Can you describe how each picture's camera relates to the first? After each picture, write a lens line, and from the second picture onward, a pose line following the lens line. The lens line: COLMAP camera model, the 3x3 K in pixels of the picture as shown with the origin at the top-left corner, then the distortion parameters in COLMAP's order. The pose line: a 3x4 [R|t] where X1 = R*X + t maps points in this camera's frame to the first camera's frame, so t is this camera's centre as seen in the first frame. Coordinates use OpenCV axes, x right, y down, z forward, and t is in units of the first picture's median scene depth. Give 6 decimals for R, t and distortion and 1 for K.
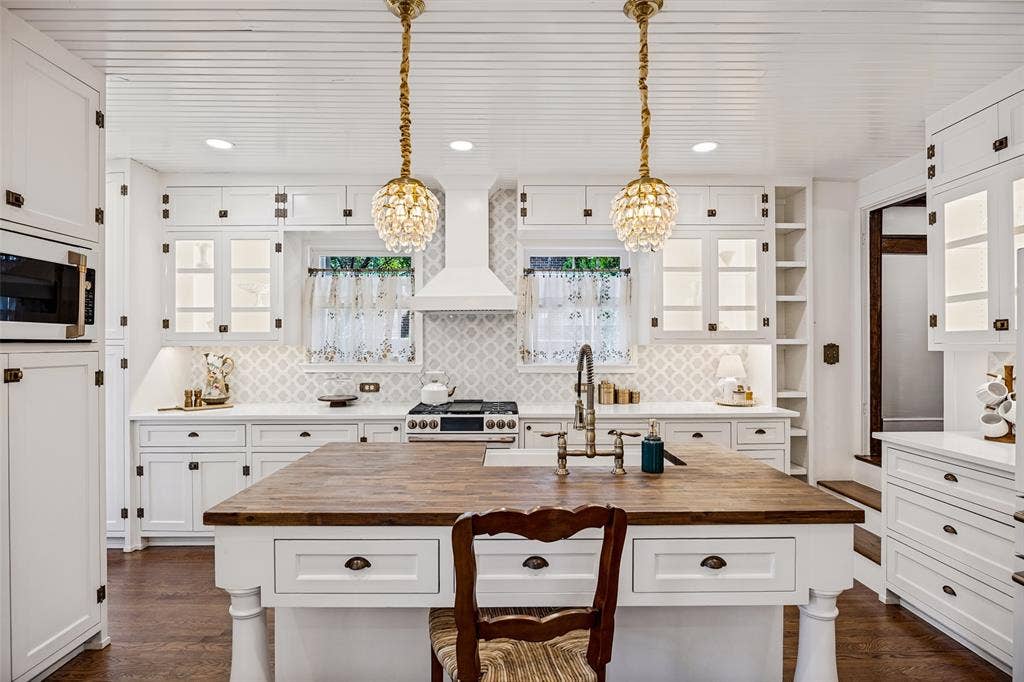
lens RADIAL K [[470.8, 0, 509.7], [0, 470.8, 346.7], [0, 0, 1]] dist [-0.001766, 0.000051]
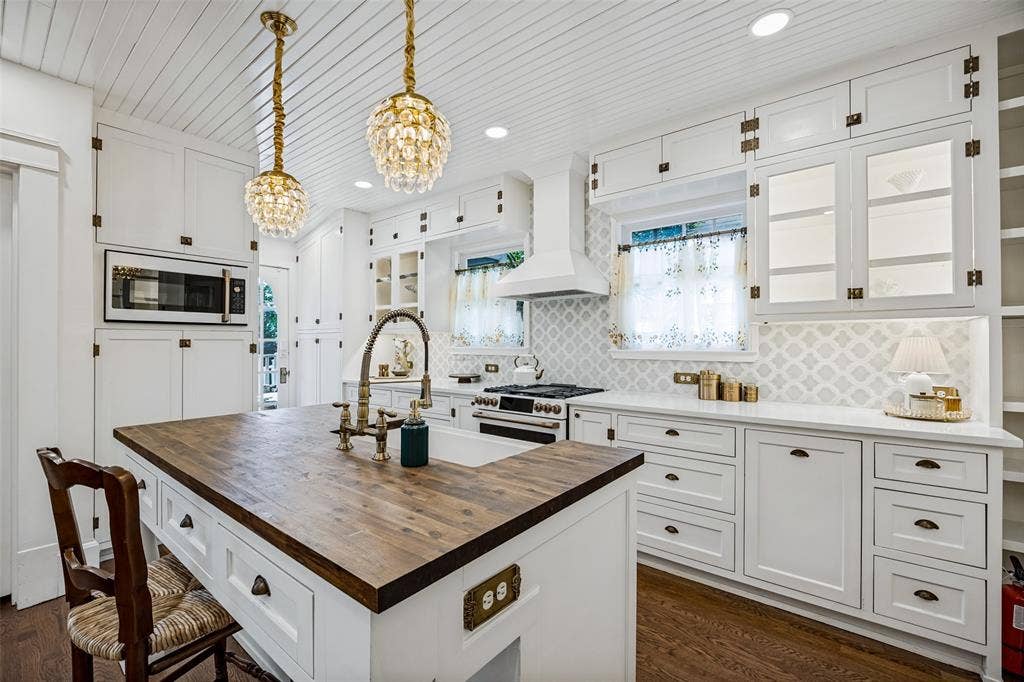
lens RADIAL K [[415.6, 0, 512.0], [0, 415.6, 341.0], [0, 0, 1]] dist [-0.001191, -0.000032]
pose [[0.796879, -0.001408, -0.604137, 0.372135], [-0.001790, 0.999987, -0.004691, 0.026218], [0.604136, 0.004820, 0.796867, 0.234993]]
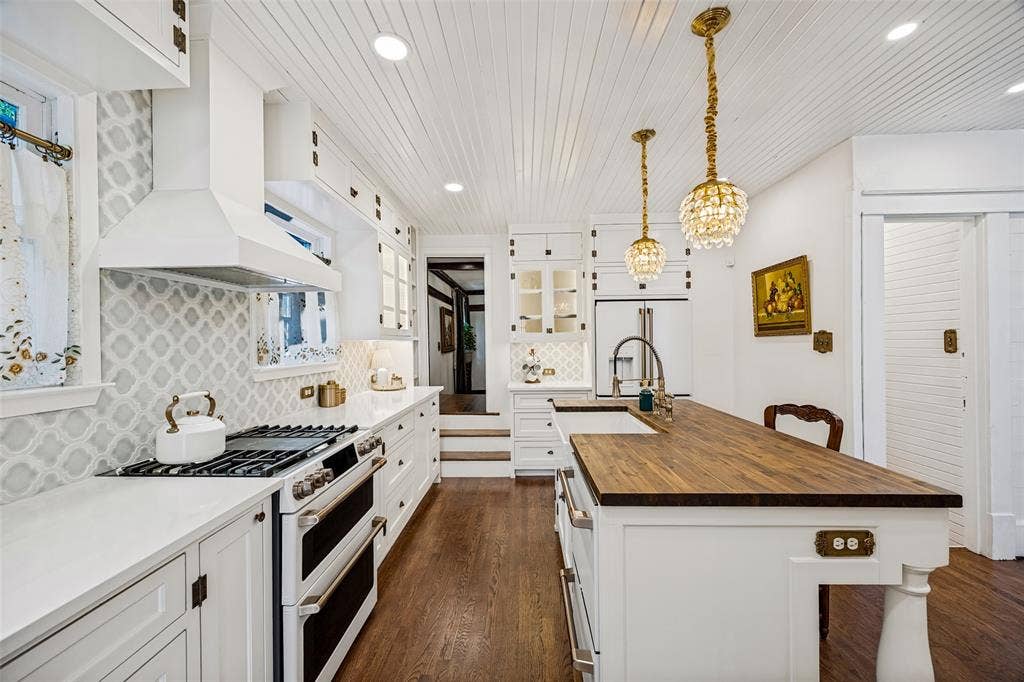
lens RADIAL K [[415.6, 0, 512.0], [0, 415.6, 341.0], [0, 0, 1]] dist [-0.001191, -0.000032]
pose [[0.030680, 0.001248, 0.999528, -0.578345], [0.008053, 0.999966, -0.001496, 0.001754], [-0.999497, 0.008095, 0.030669, 0.643583]]
